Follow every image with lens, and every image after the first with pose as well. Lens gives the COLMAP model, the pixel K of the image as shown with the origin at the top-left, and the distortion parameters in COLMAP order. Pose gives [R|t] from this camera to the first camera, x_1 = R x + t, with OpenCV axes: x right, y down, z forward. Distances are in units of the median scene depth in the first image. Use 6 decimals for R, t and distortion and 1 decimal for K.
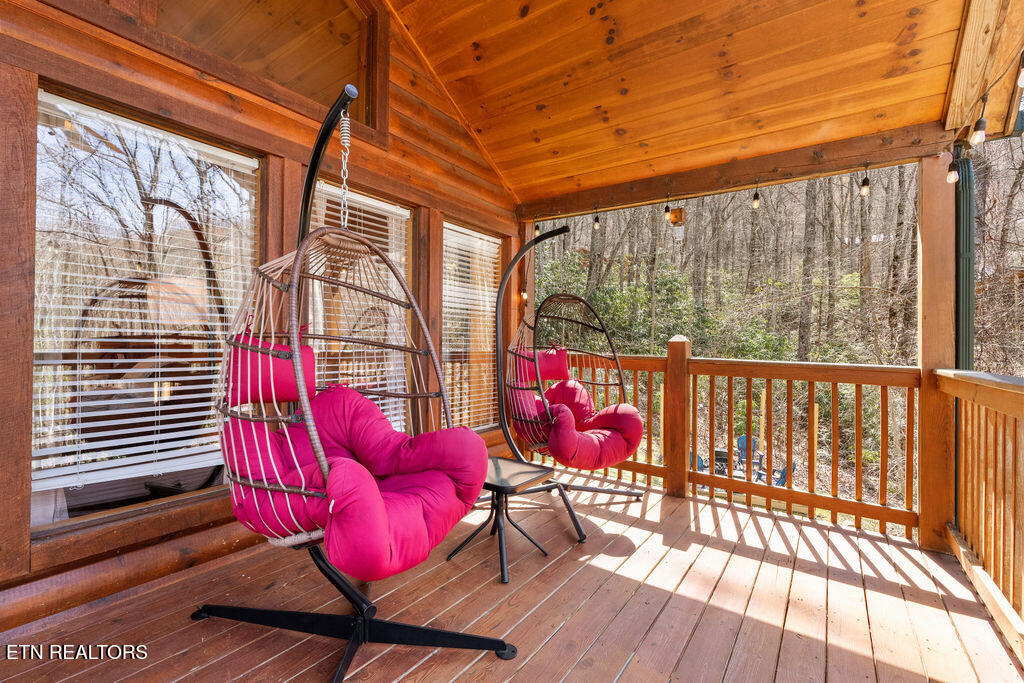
lens RADIAL K [[448.5, 0, 504.4], [0, 448.5, 343.0], [0, 0, 1]] dist [-0.006736, 0.002007]
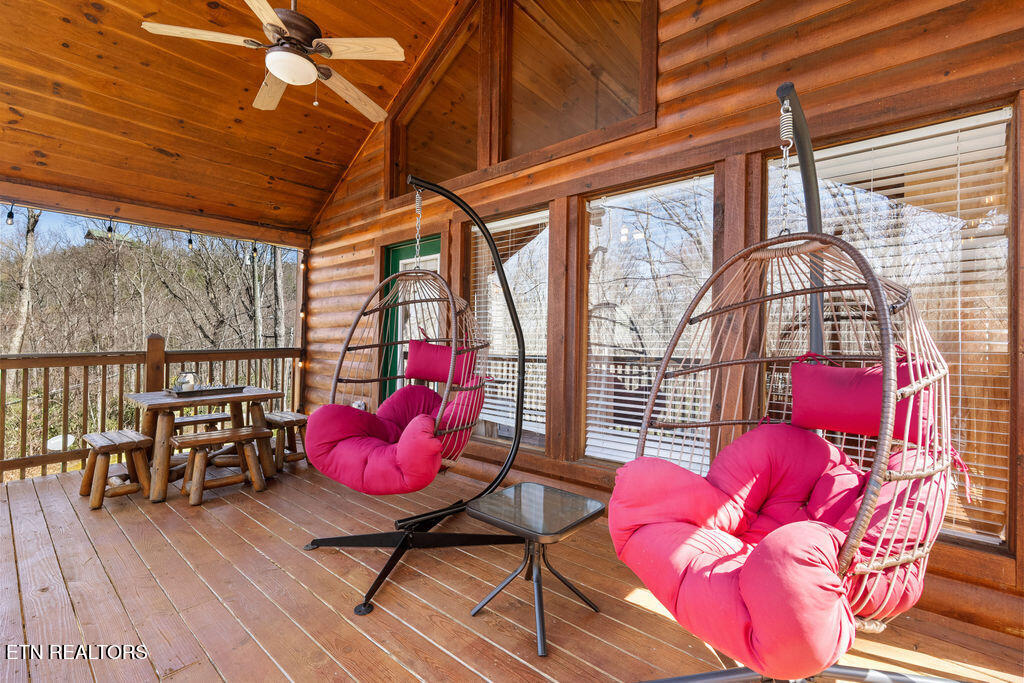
lens RADIAL K [[448.5, 0, 518.3], [0, 448.5, 344.1], [0, 0, 1]] dist [-0.006736, 0.002007]
pose [[-0.091623, -0.023179, -0.995524, 0.625416], [-0.015004, 0.999648, -0.021894, 0.019006], [0.995681, 0.012930, -0.091938, 0.838931]]
